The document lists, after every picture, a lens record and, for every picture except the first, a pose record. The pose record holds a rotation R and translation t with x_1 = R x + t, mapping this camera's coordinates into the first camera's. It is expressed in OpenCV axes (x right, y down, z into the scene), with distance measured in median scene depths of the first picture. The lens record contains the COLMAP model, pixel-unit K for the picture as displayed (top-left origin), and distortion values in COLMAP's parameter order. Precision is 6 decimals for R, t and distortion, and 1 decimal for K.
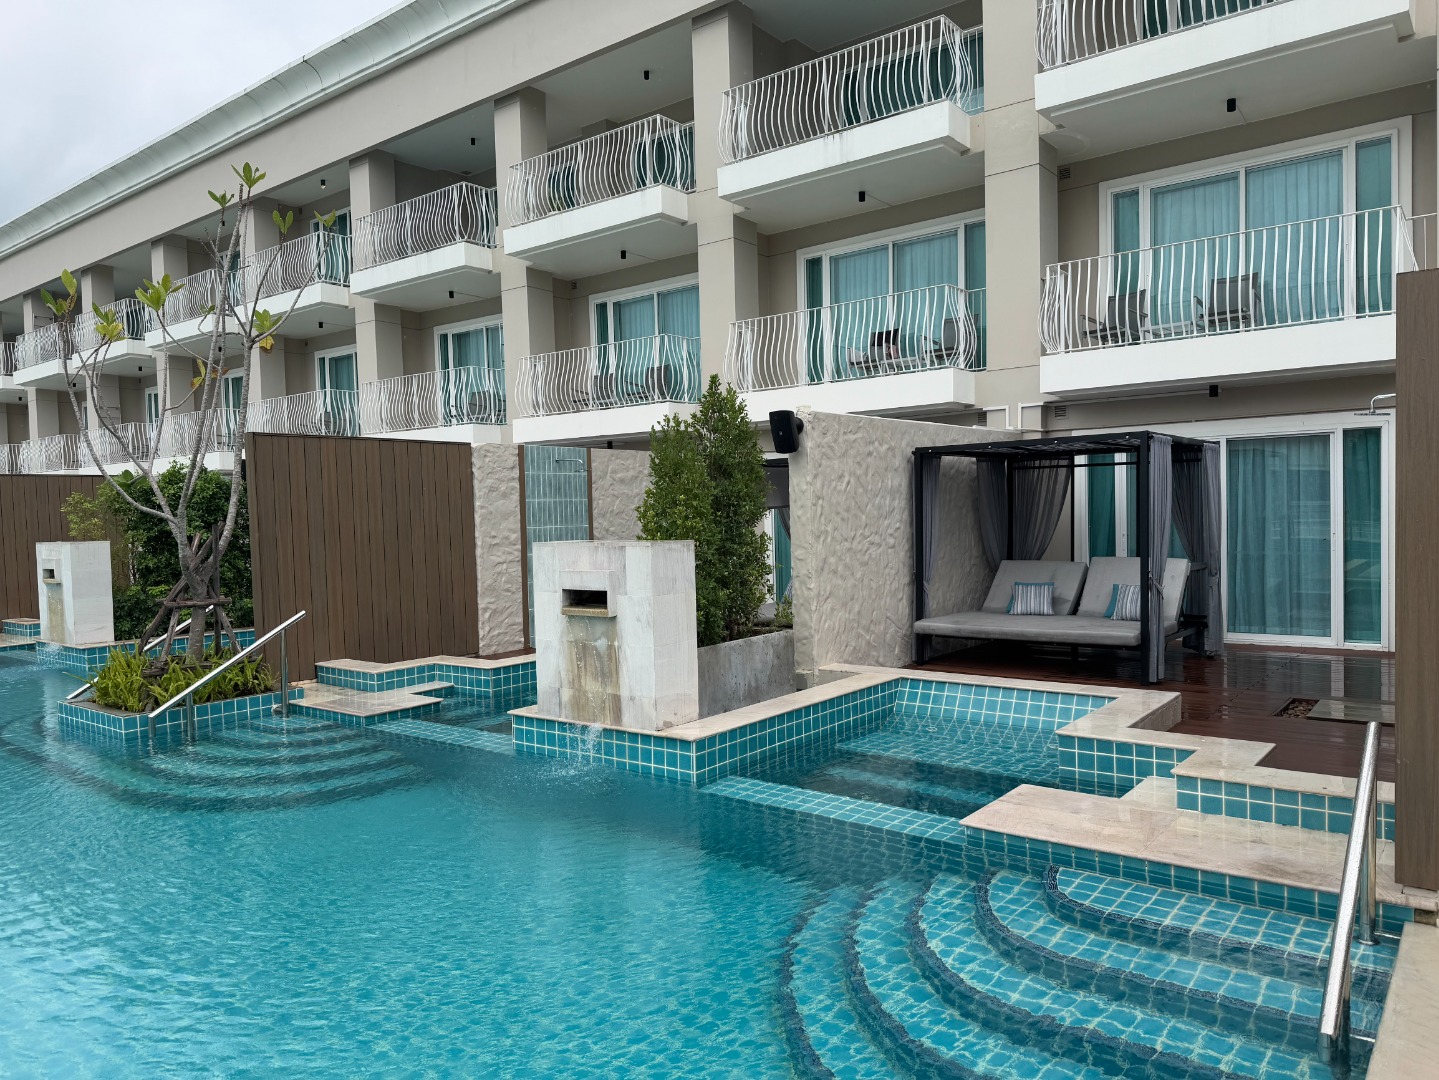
lens RADIAL K [[1006.6, 0, 733.2], [0, 1006.6, 558.8], [0, 0, 1]] dist [0.102580, -0.146967]
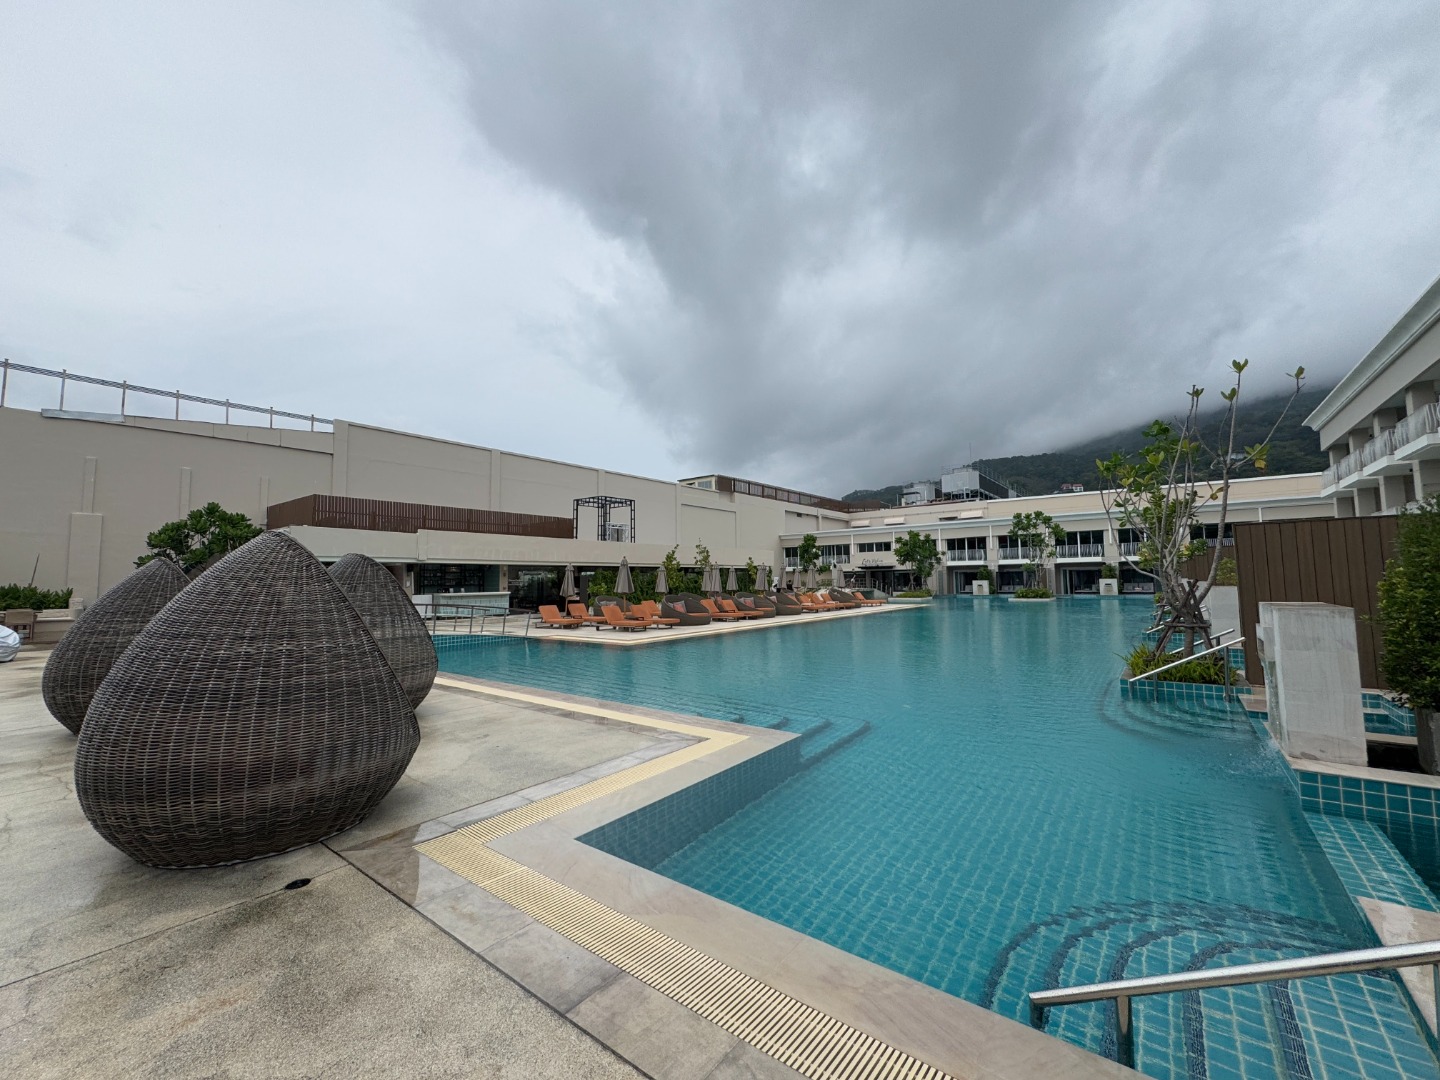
lens RADIAL K [[581.6, 0, 720.0], [0, 581.6, 540.0], [0, 0, 1]] dist [-0.000517, -0.000005]
pose [[-0.005604, -0.043499, -0.999038, 0.473156], [-0.030421, 0.998598, -0.043310, -0.034736], [0.999521, 0.030149, -0.006919, 0.193652]]
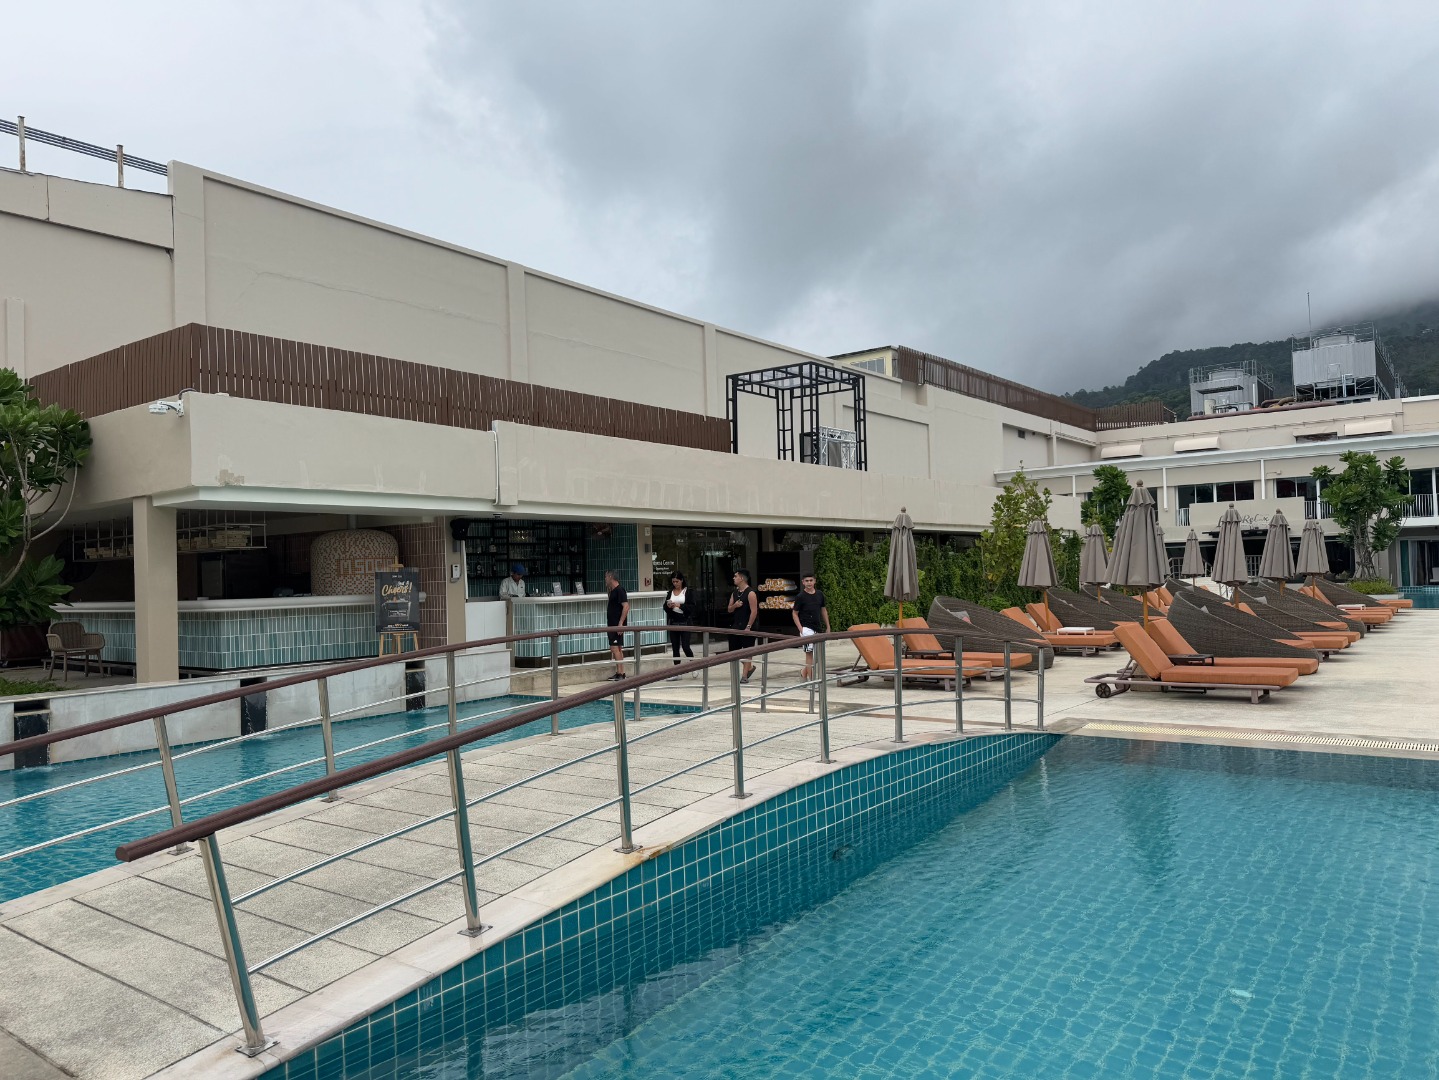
lens RADIAL K [[1002.6, 0, 719.5], [0, 1002.6, 540.0], [0, 0, 1]] dist [0.169167, -0.273277]
pose [[0.022532, -0.007256, -0.999720, -0.461065], [-0.016285, 0.999838, -0.007624, 0.044972], [0.999613, 0.016452, 0.022411, -0.833496]]
